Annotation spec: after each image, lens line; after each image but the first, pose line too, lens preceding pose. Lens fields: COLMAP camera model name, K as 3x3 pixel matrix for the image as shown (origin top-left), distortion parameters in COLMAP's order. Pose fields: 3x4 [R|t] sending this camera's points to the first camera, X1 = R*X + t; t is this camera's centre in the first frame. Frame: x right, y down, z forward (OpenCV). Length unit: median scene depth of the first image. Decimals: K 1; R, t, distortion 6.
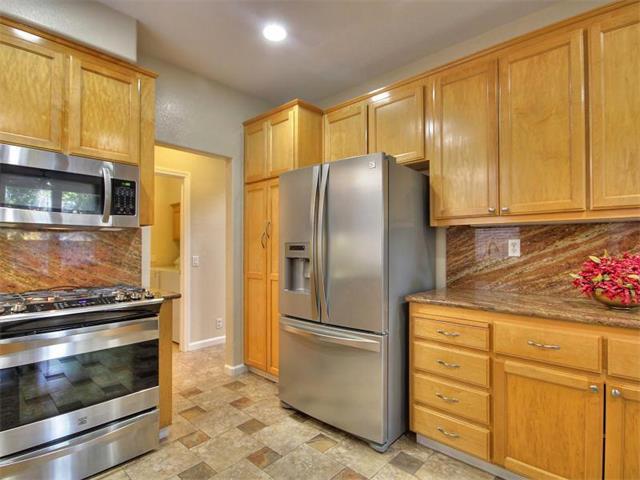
lens RADIAL K [[334.3, 0, 320.7], [0, 334.3, 243.5], [0, 0, 1]] dist [-0.008535, -0.004664]
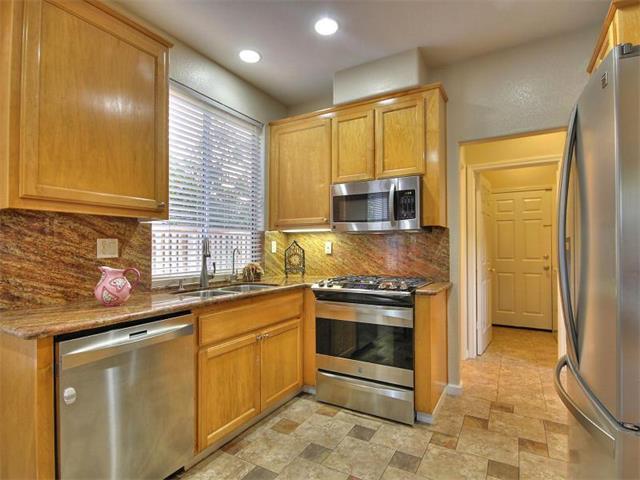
lens RADIAL K [[334.3, 0, 320.7], [0, 334.3, 243.8], [0, 0, 1]] dist [-0.008535, -0.004664]
pose [[0.184790, -0.014452, -0.982672, 0.516286], [0.019044, 0.999757, -0.011122, 0.009409], [0.982593, -0.016659, 0.185020, 0.456851]]
